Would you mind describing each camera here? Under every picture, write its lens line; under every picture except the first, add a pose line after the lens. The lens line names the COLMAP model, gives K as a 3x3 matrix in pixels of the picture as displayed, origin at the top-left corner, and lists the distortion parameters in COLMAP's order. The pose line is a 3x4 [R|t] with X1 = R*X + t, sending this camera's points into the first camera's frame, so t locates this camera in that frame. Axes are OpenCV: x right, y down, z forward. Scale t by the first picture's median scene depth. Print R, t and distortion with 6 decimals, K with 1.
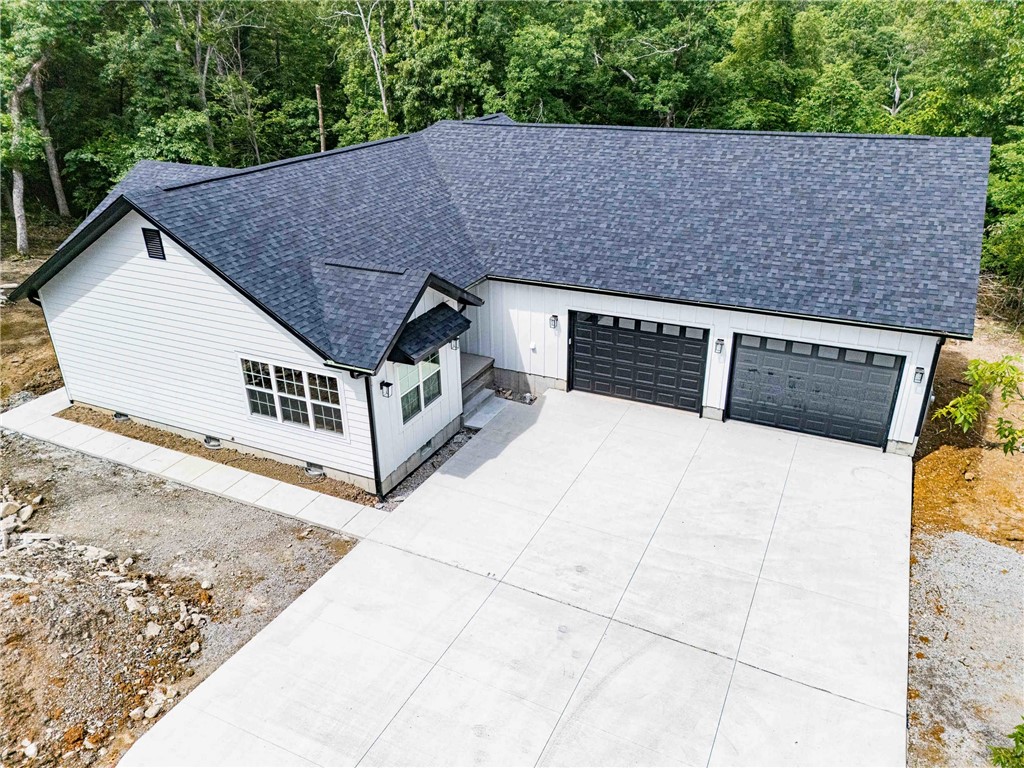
lens RADIAL K [[757.9, 0, 509.7], [0, 757.9, 385.4], [0, 0, 1]] dist [0.036286, -0.009274]
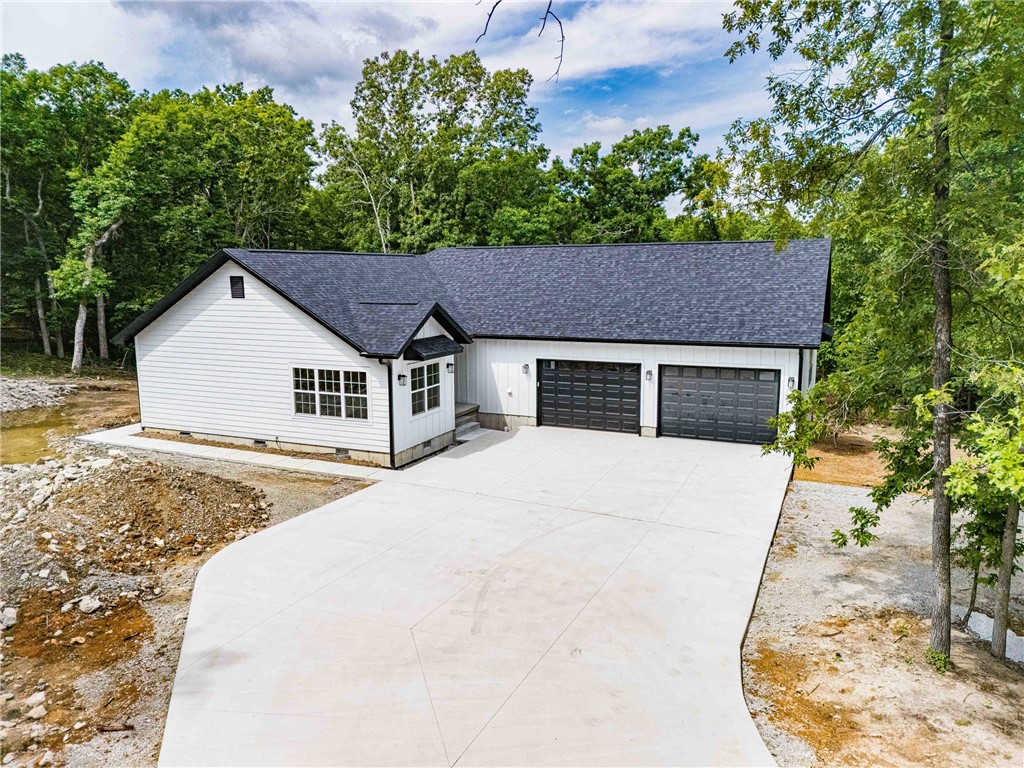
lens RADIAL K [[756.0, 0, 510.7], [0, 756.0, 386.5], [0, 0, 1]] dist [0.077189, -0.059320]
pose [[0.999552, 0.003736, 0.029693, -0.006537], [0.004767, 0.959632, -0.281218, 0.335045], [-0.029545, 0.281234, 0.959184, -0.261558]]
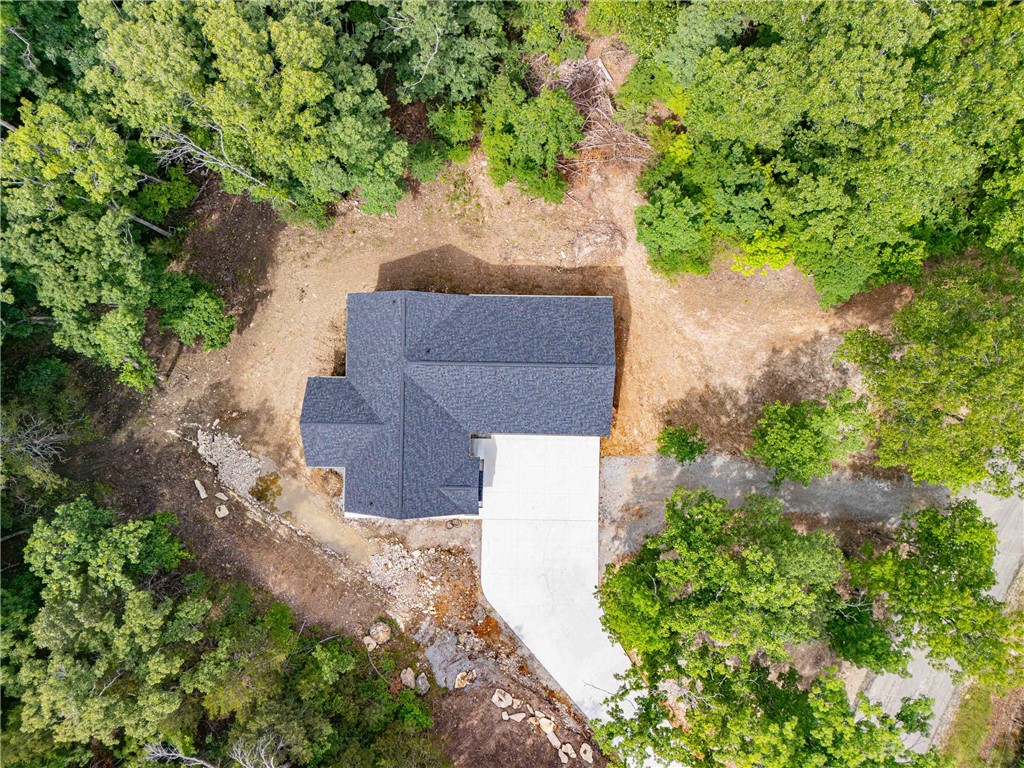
lens RADIAL K [[756.0, 0, 510.7], [0, 756.0, 386.5], [0, 0, 1]] dist [0.077189, -0.059320]
pose [[0.908677, -0.417303, -0.012819, 0.250484], [0.191373, 0.389033, 0.901127, -3.084981], [-0.371056, -0.821286, 0.433366, -0.223307]]
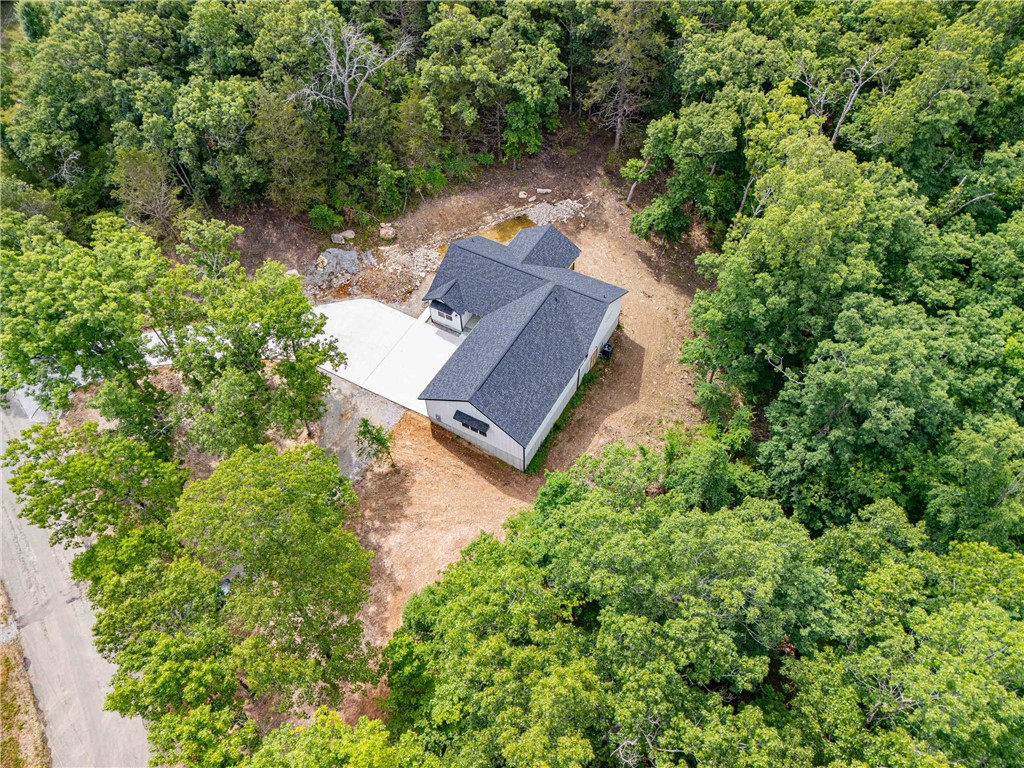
lens RADIAL K [[756.0, 0, 510.7], [0, 756.0, 386.5], [0, 0, 1]] dist [0.077189, -0.059320]
pose [[-0.069827, 0.789211, -0.610140, 2.630347], [-0.416730, 0.532628, 0.736643, -2.880054], [0.906345, 0.305701, 0.291696, 0.178908]]
